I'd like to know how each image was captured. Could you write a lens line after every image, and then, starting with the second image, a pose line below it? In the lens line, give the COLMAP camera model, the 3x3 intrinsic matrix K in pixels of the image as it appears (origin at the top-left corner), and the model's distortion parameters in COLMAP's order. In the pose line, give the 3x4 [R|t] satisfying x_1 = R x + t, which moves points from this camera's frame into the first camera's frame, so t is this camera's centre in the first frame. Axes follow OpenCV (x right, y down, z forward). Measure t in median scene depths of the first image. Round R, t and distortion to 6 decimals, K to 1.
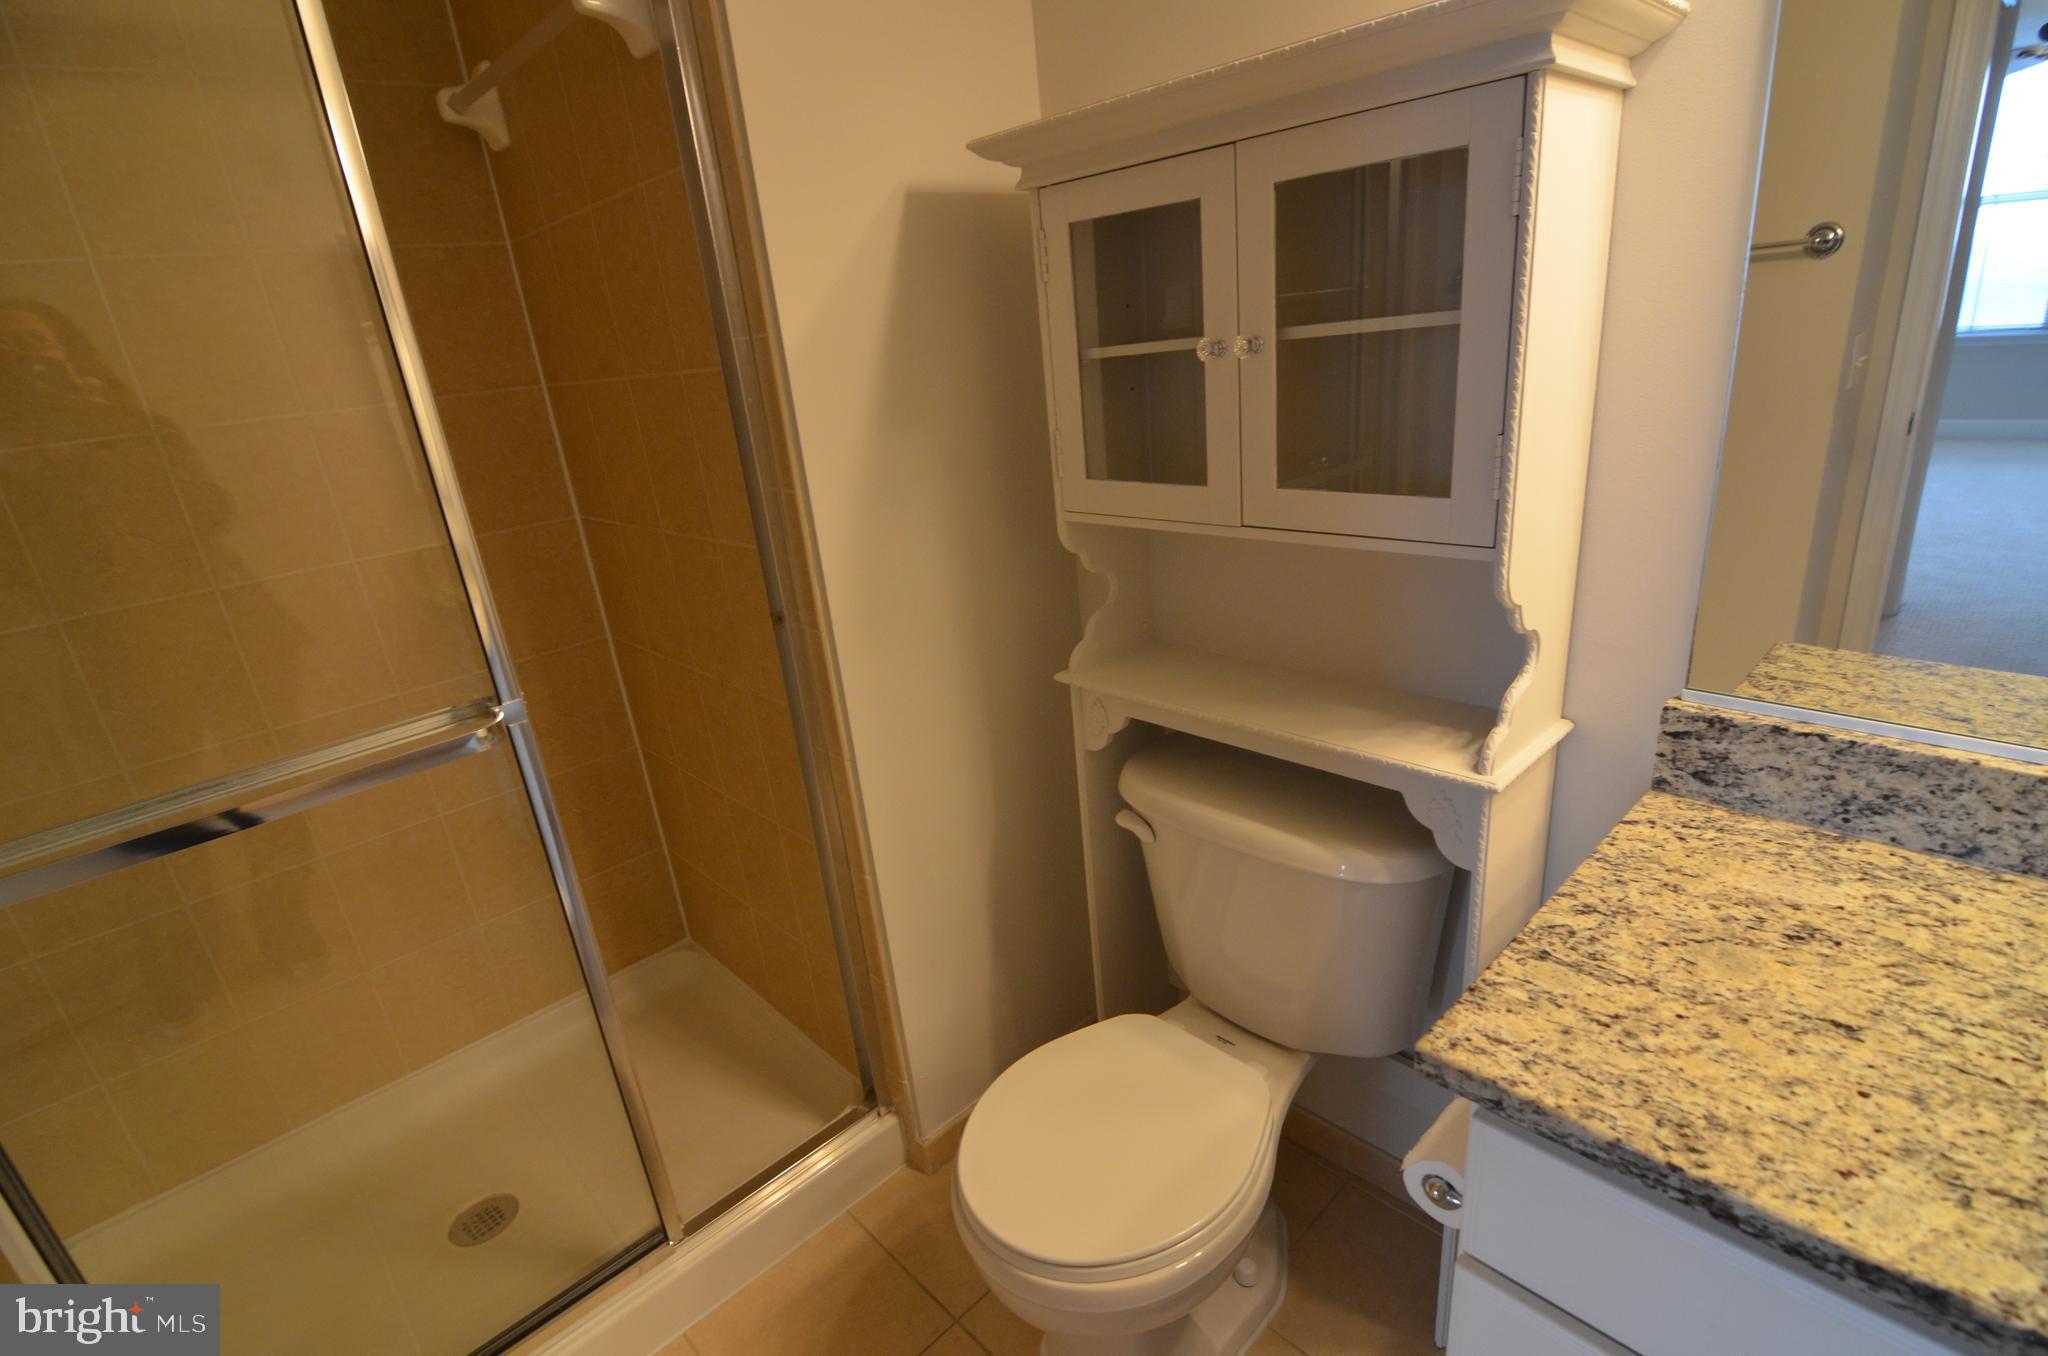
lens RADIAL K [[982.6, 0, 1034.8], [0, 982.6, 699.6], [0, 0, 1]] dist [-0.012065, -0.007825]
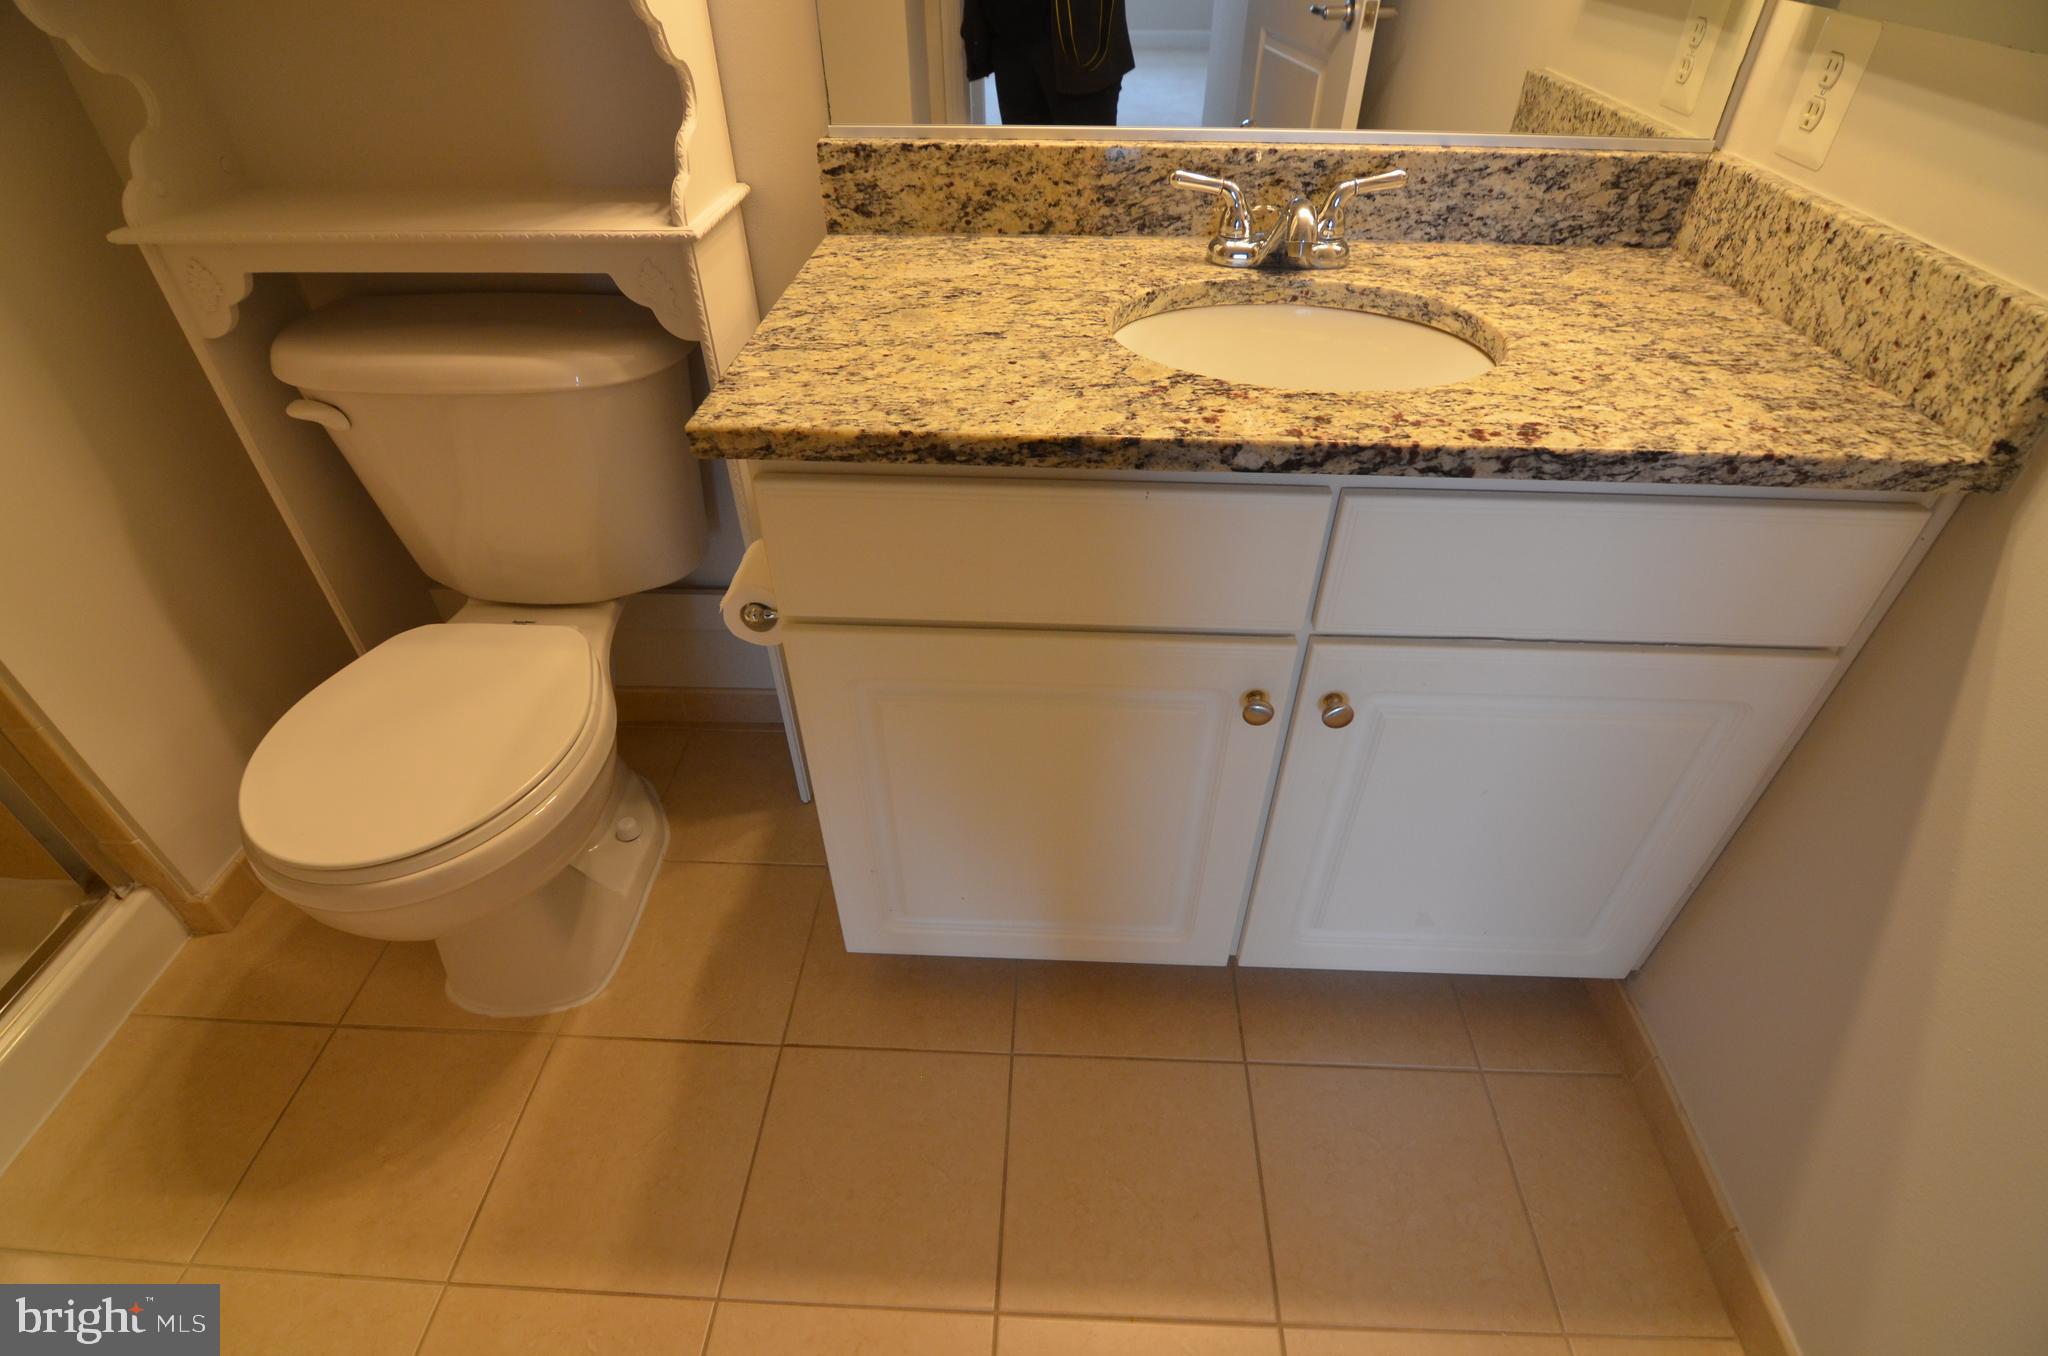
lens RADIAL K [[982.6, 0, 1032.9], [0, 982.6, 701.6], [0, 0, 1]] dist [-0.012065, -0.007825]
pose [[0.718108, -0.373873, 0.586976, -0.048129], [0.183244, 0.915255, 0.358789, 0.232634], [-0.671374, -0.150090, 0.725762, -0.034472]]
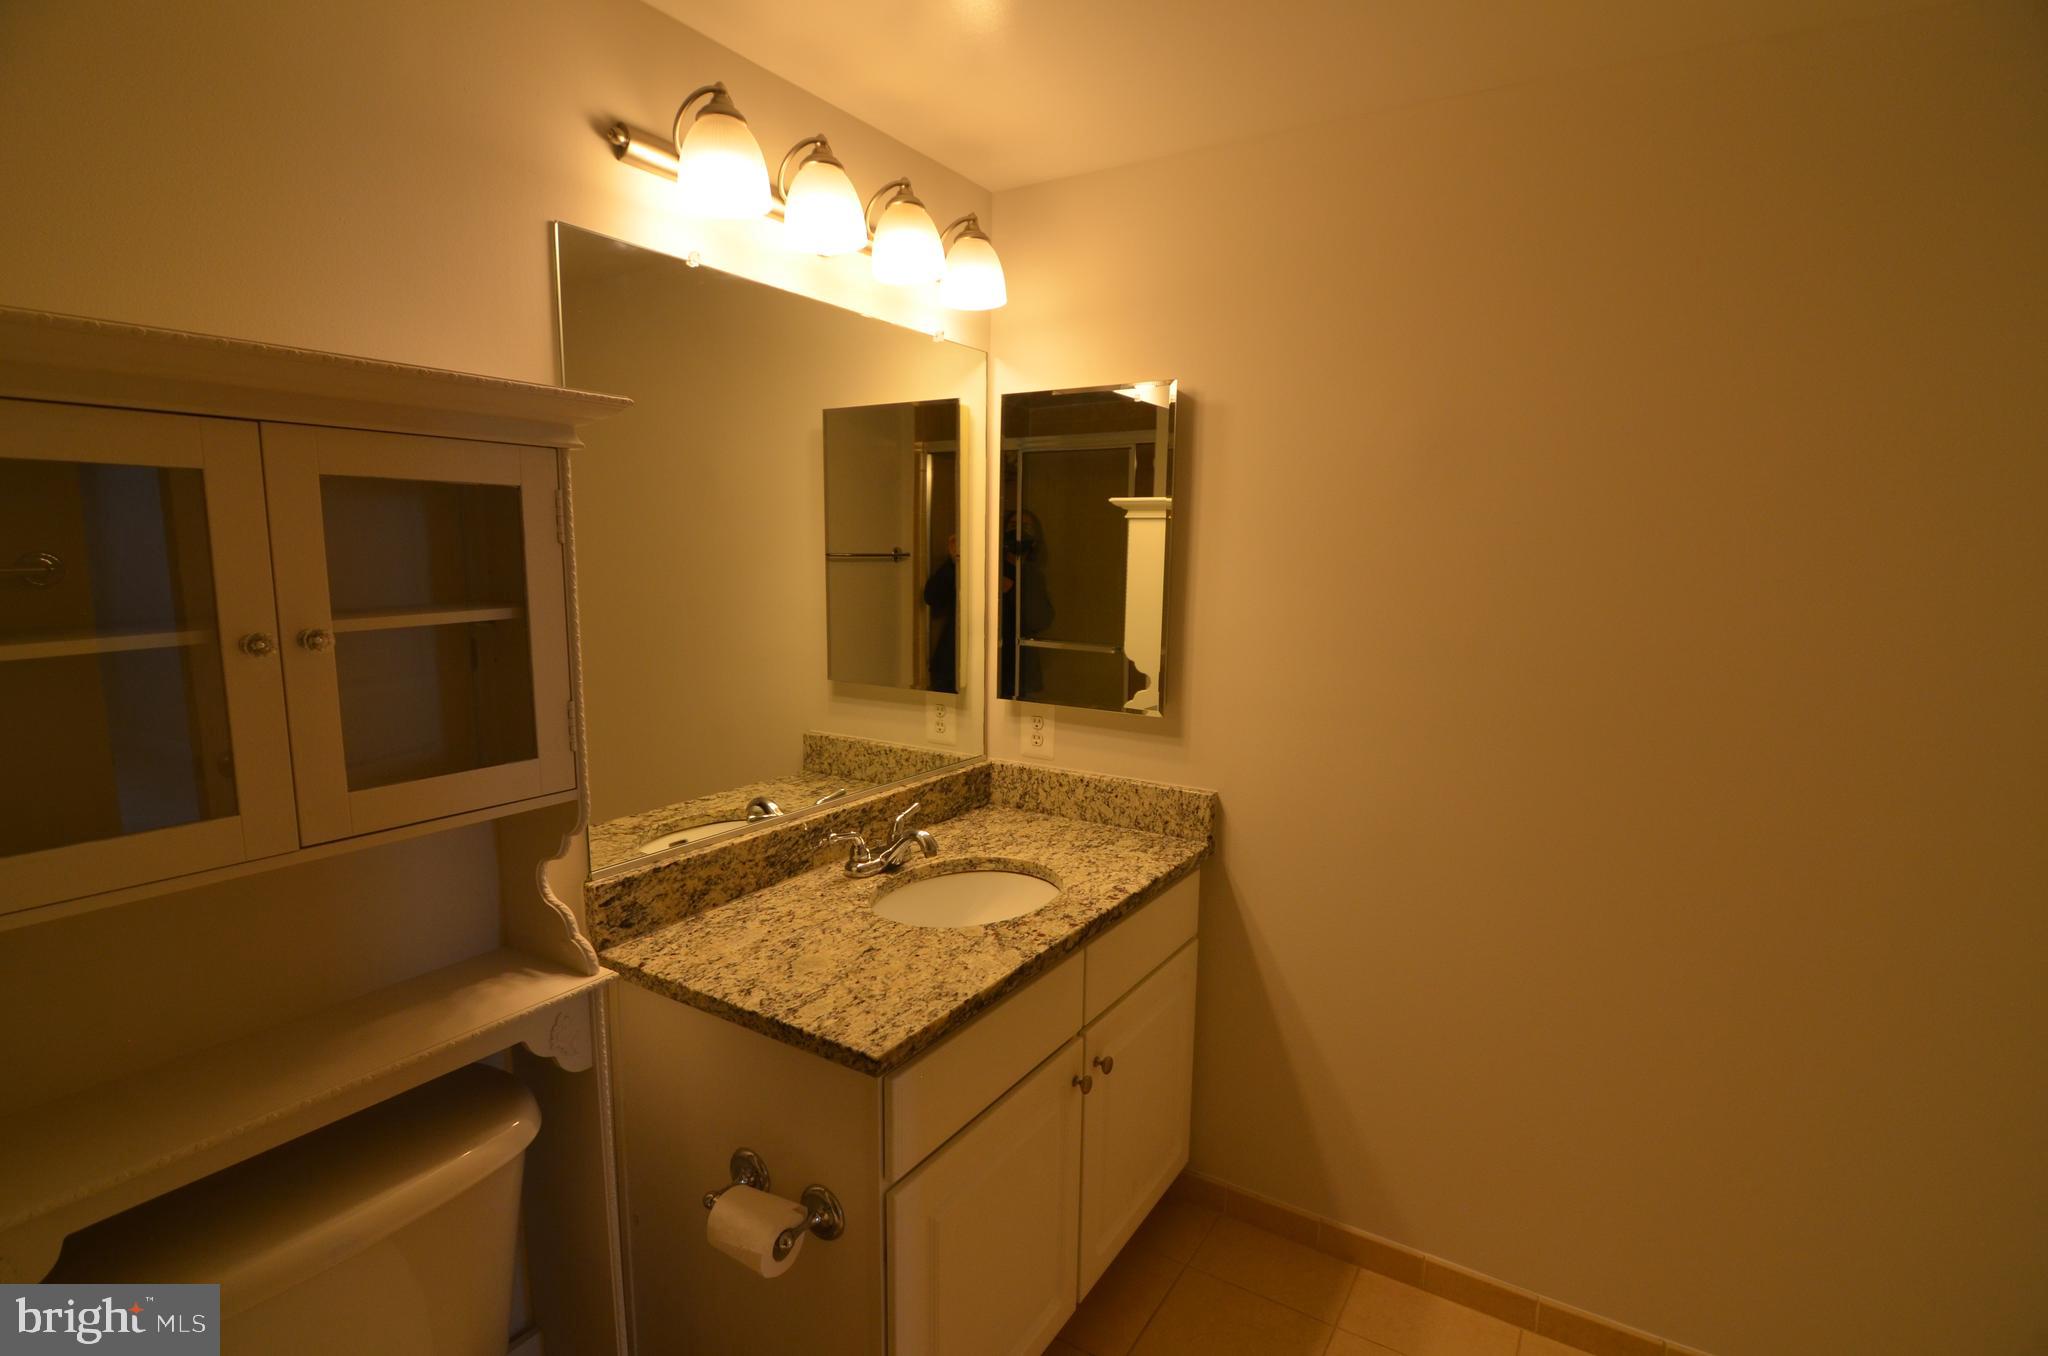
lens RADIAL K [[982.6, 0, 1039.8], [0, 982.6, 692.0], [0, 0, 1]] dist [-0.012065, -0.007825]
pose [[-0.256633, -0.048996, 0.965266, -0.828322], [0.356617, 0.923444, 0.141687, -0.220387], [-0.898312, 0.380592, -0.219513, 0.657361]]
